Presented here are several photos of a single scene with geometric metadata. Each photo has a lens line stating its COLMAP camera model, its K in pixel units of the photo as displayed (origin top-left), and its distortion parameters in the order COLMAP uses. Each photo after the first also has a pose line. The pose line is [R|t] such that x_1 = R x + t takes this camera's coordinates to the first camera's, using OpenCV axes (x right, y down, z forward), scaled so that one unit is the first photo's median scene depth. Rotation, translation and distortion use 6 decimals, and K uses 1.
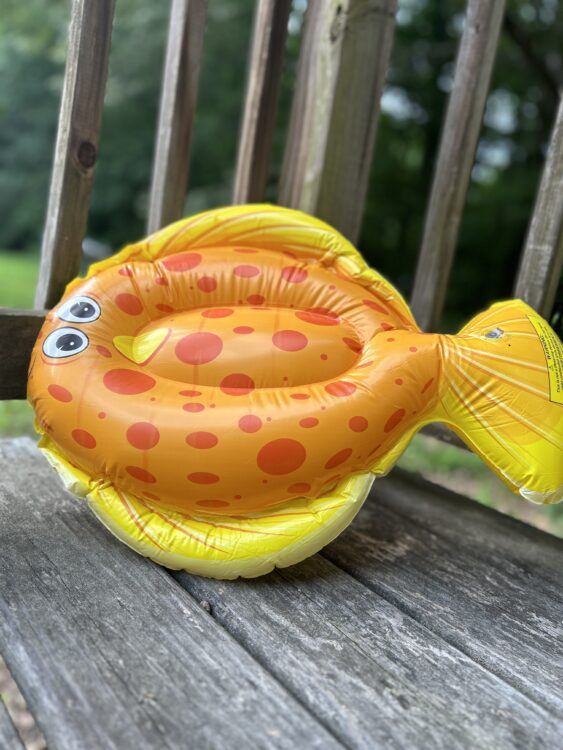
lens RADIAL K [[567.5, 0, 277.9], [0, 567.5, 374.7], [0, 0, 1]] dist [0.005248, -0.001285]
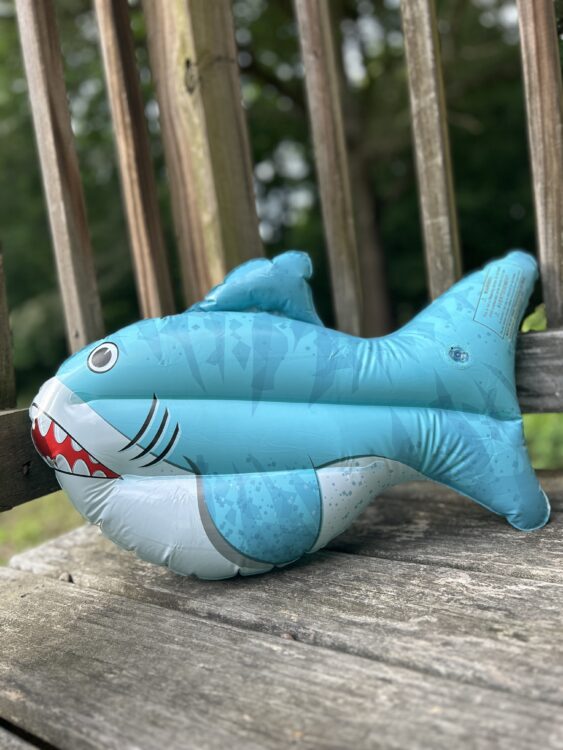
lens RADIAL K [[566.7, 0, 274.0], [0, 566.7, 379.7], [0, 0, 1]] dist [0.006062, -0.004870]
pose [[0.928714, -0.299746, 0.218270, -0.237499], [0.321189, 0.944452, -0.069625, 0.063368], [-0.185276, 0.134767, 0.973402, 0.030980]]
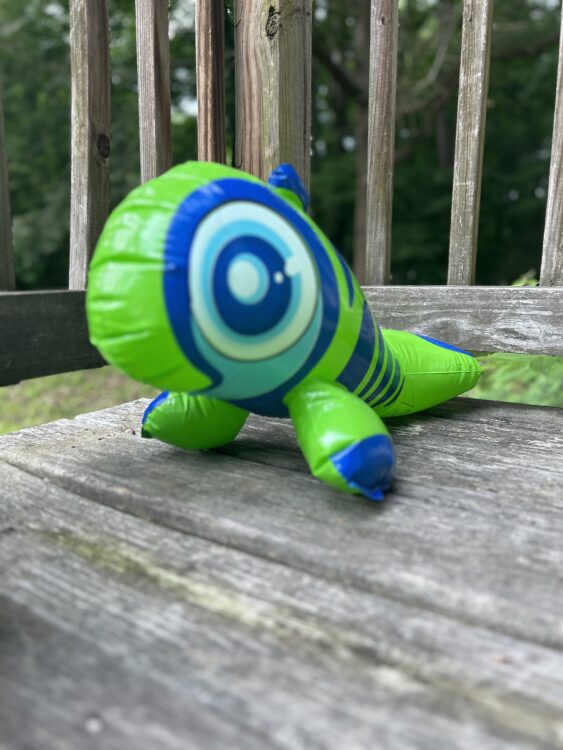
lens RADIAL K [[562.7, 0, 272.2], [0, 562.7, 374.6], [0, 0, 1]] dist [0.005653, -0.004453]
pose [[0.951142, -0.193247, 0.240799, -0.512566], [0.194548, 0.980717, 0.018597, 0.140188], [-0.239750, 0.029158, 0.970397, -0.207923]]
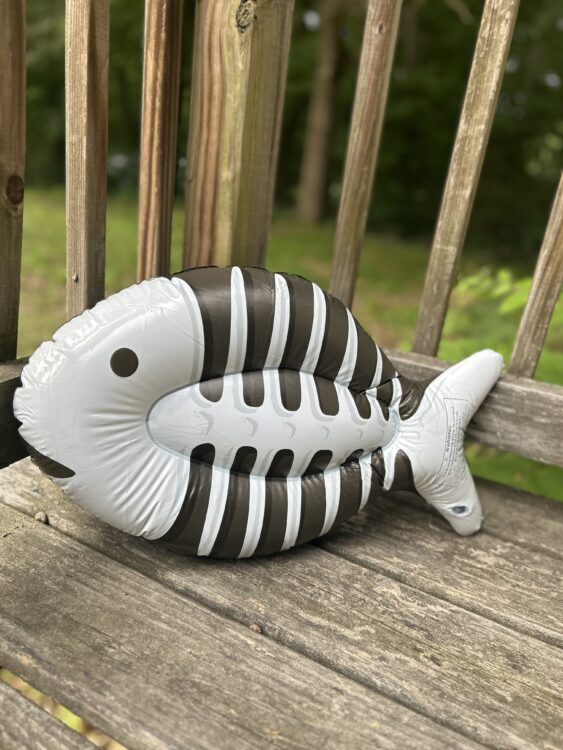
lens RADIAL K [[567.5, 0, 277.9], [0, 567.5, 374.7], [0, 0, 1]] dist [0.005248, -0.001285]
pose [[0.929749, -0.163073, 0.330113, -0.404145], [0.094294, 0.972129, 0.214649, -0.356650], [-0.355916, -0.168442, 0.919212, 0.010130]]
